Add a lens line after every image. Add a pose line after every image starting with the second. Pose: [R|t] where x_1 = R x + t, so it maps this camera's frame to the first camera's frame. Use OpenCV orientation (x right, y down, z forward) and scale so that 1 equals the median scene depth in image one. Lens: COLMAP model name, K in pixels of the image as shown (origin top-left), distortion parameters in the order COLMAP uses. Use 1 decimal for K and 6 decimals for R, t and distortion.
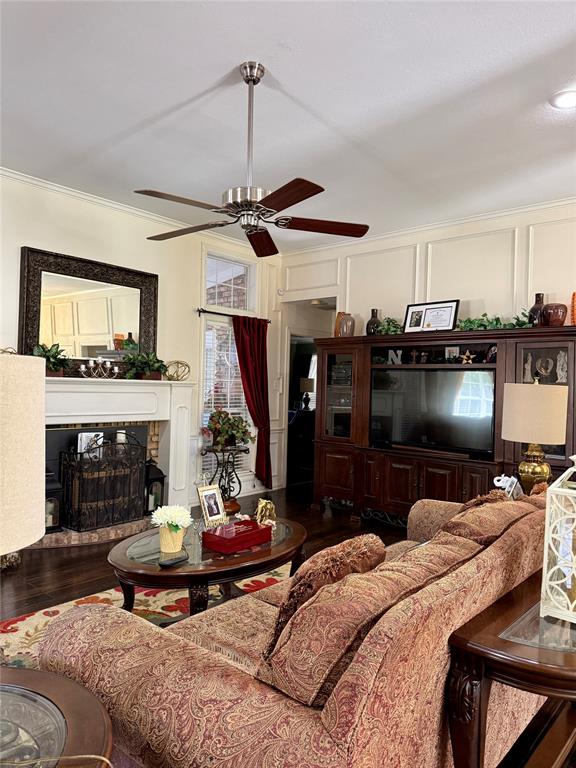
lens RADIAL K [[536.0, 0, 293.4], [0, 536.0, 382.0], [0, 0, 1]] dist [0.051441, -0.018581]
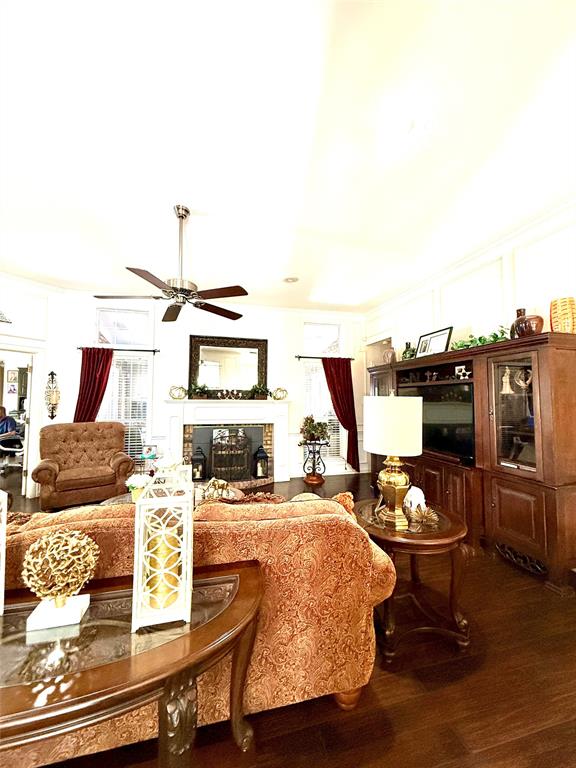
lens RADIAL K [[306.2, 0, 290.5], [0, 306.2, 384.4], [0, 0, 1]] dist [0.000084, 0.000336]
pose [[0.817794, -0.051187, -0.573230, 0.394060], [0.020718, 0.998010, -0.059560, 0.007333], [0.575138, 0.036831, 0.817227, 0.254244]]
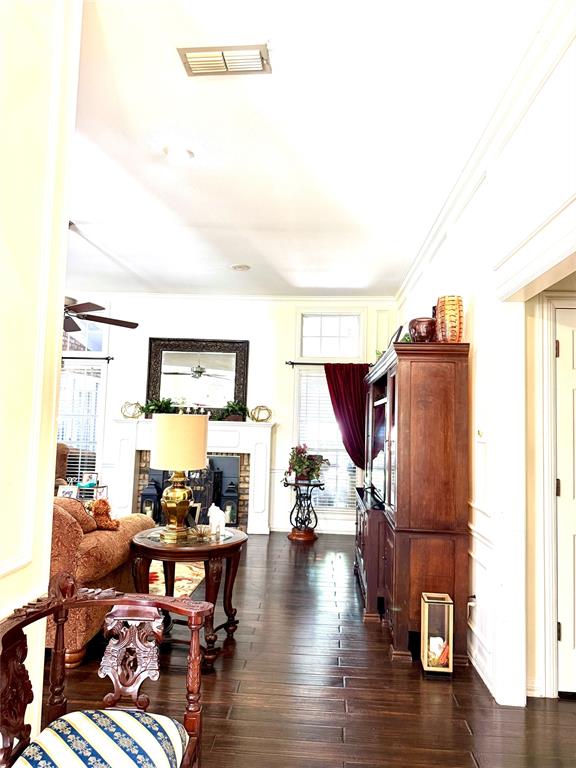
lens RADIAL K [[536.0, 0, 289.3], [0, 536.0, 385.1], [0, 0, 1]] dist [0.051441, -0.018581]
pose [[0.605698, -0.064646, -0.793064, 0.877378], [-0.009795, 0.996013, -0.088671, 0.022902], [0.795634, 0.061476, 0.602650, 0.330664]]
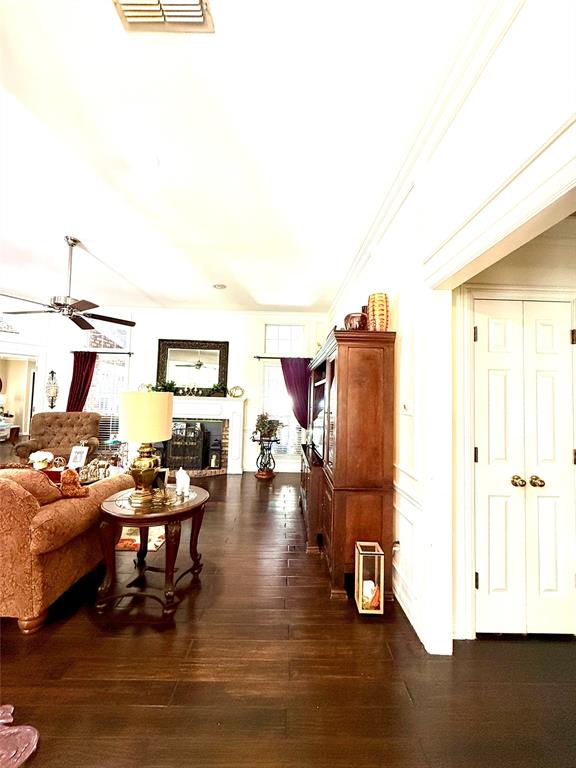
lens RADIAL K [[306.2, 0, 287.4], [0, 306.2, 383.6], [0, 0, 1]] dist [0.000084, 0.000336]
pose [[0.665507, -0.043825, -0.745104, 0.720936], [-0.005712, 0.997946, -0.063798, 0.016283], [0.746369, 0.046714, 0.663890, 0.482570]]
